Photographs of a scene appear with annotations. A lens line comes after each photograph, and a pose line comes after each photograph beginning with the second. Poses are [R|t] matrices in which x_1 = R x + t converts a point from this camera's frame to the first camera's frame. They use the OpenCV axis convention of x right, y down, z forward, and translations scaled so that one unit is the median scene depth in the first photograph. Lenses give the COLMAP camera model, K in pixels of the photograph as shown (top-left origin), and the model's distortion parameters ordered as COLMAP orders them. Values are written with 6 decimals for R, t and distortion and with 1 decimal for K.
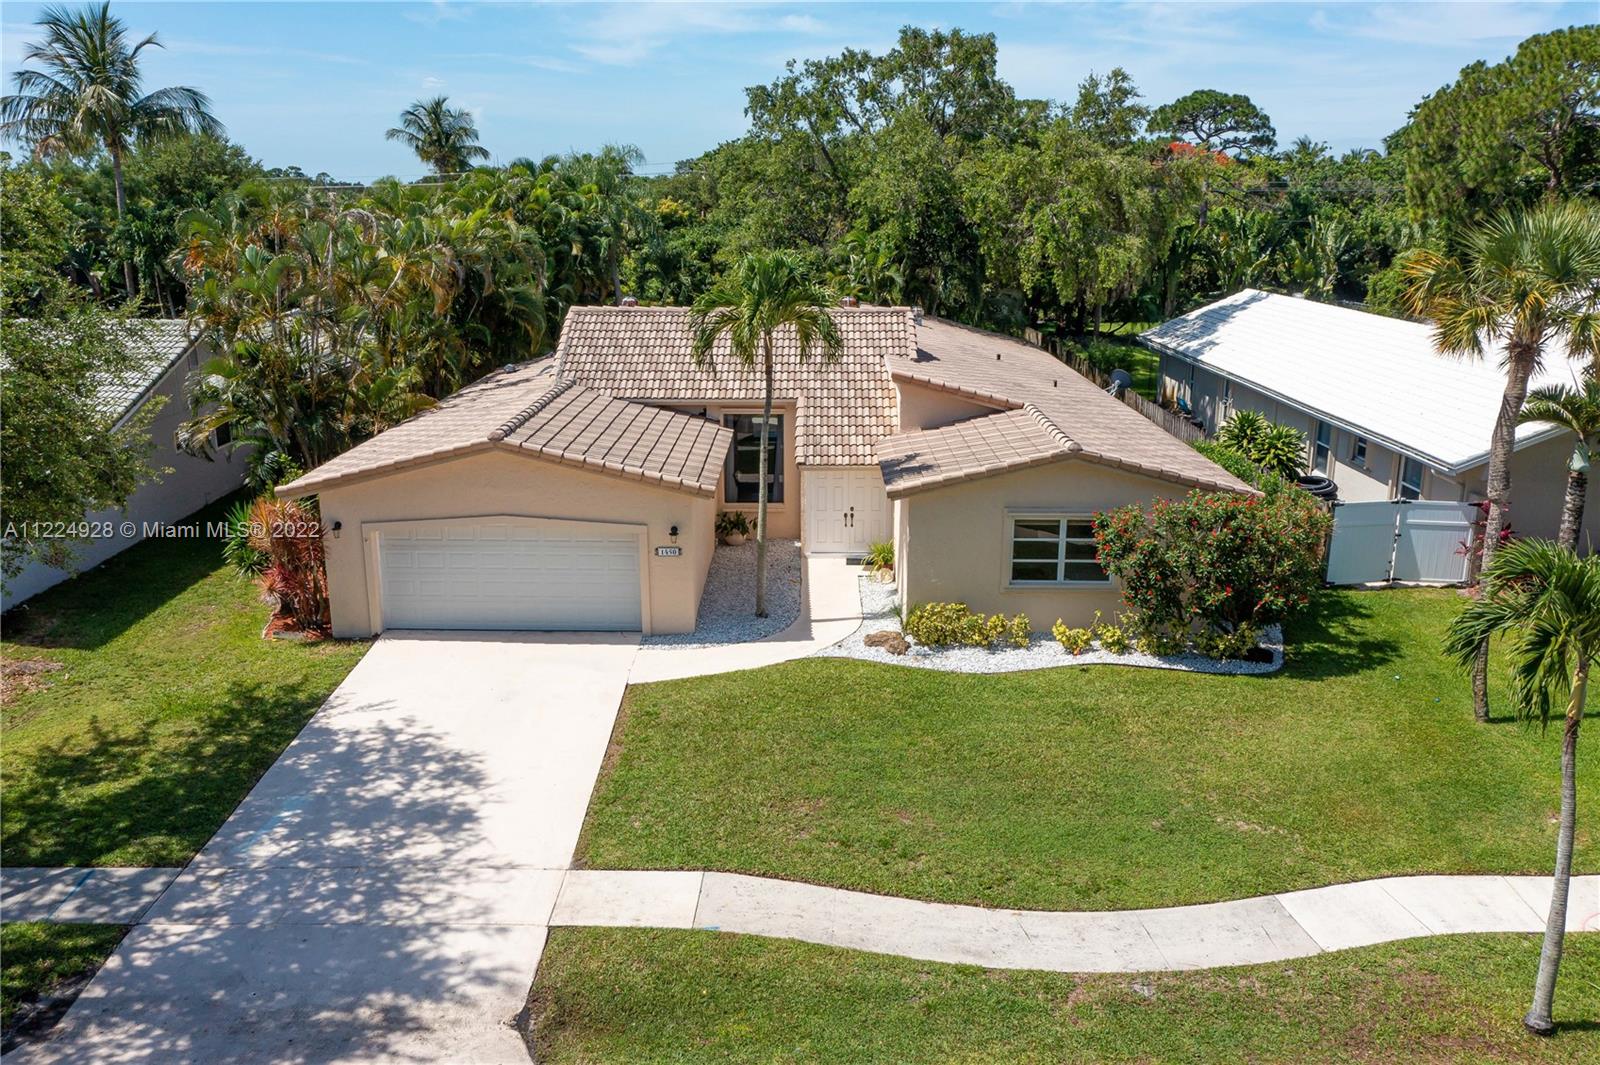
lens RADIAL K [[1279.7, 0, 808.5], [0, 1279.7, 535.8], [0, 0, 1]] dist [0.002782, 0.001402]
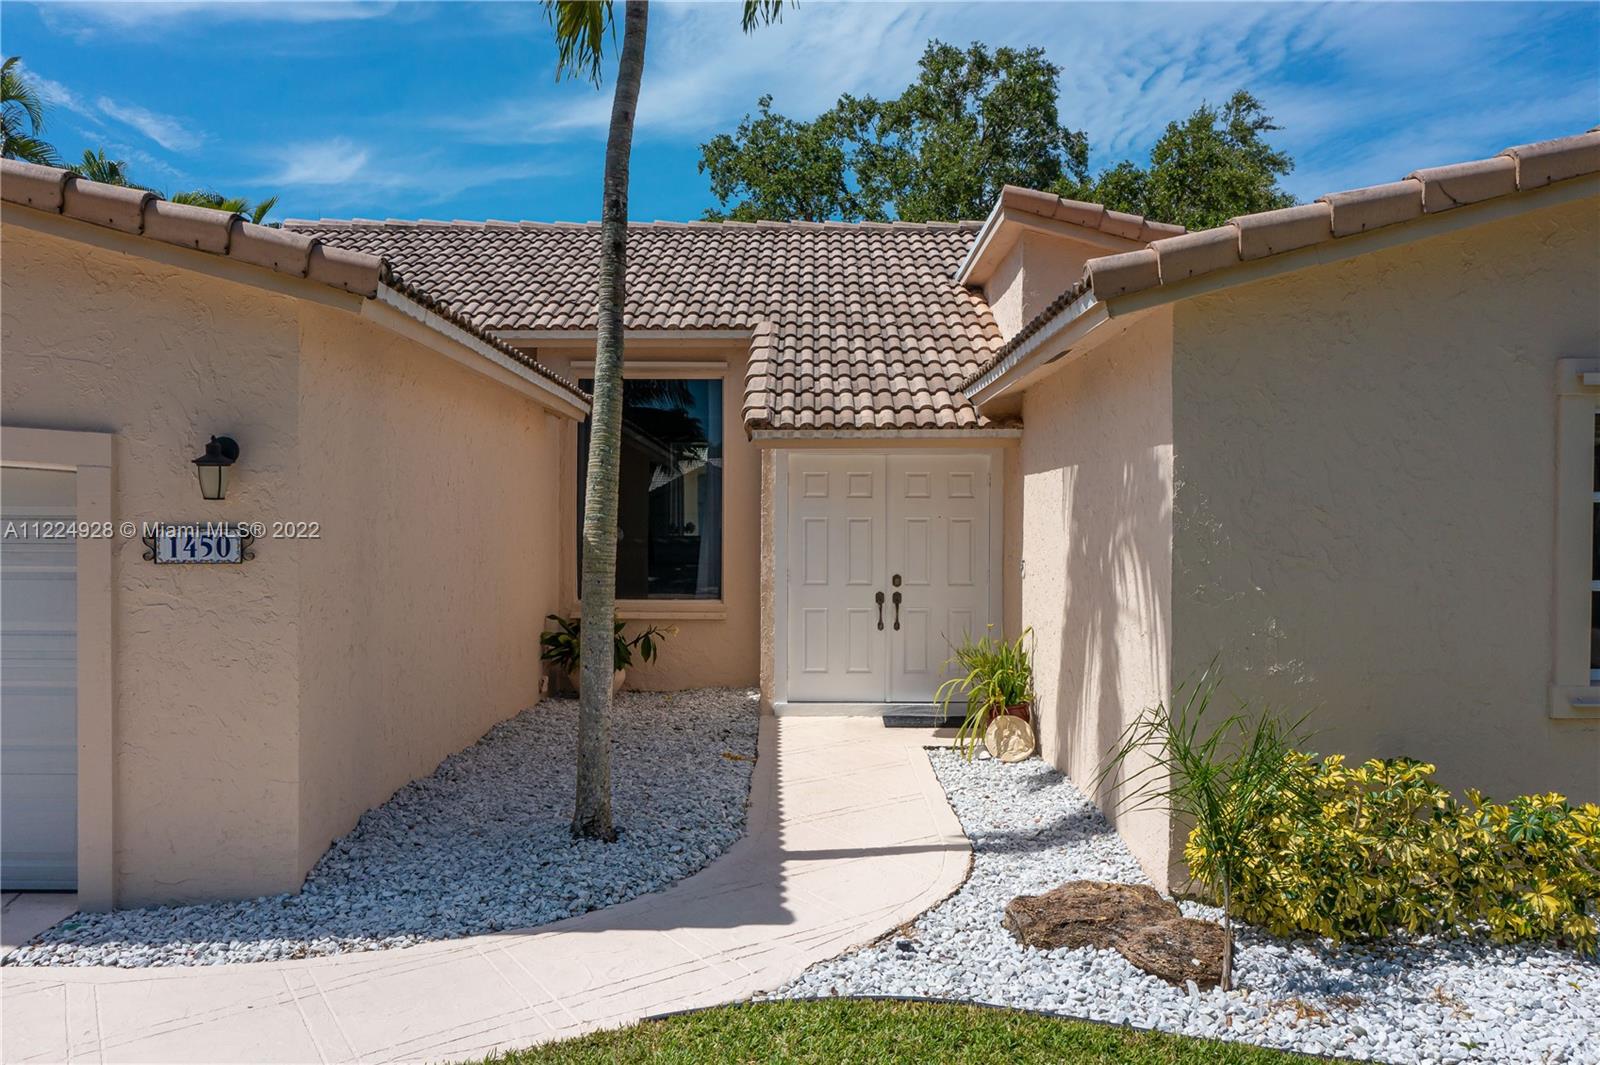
lens RADIAL K [[1278.1, 0, 800.0], [0, 1278.1, 532.5], [0, 0, 1]] dist [0.002494, 0.002357]
pose [[0.999990, 0.001052, 0.004250, 0.004719], [0.000060, 0.967294, -0.253657, 0.072344], [-0.004378, 0.253655, 0.967285, 0.760854]]
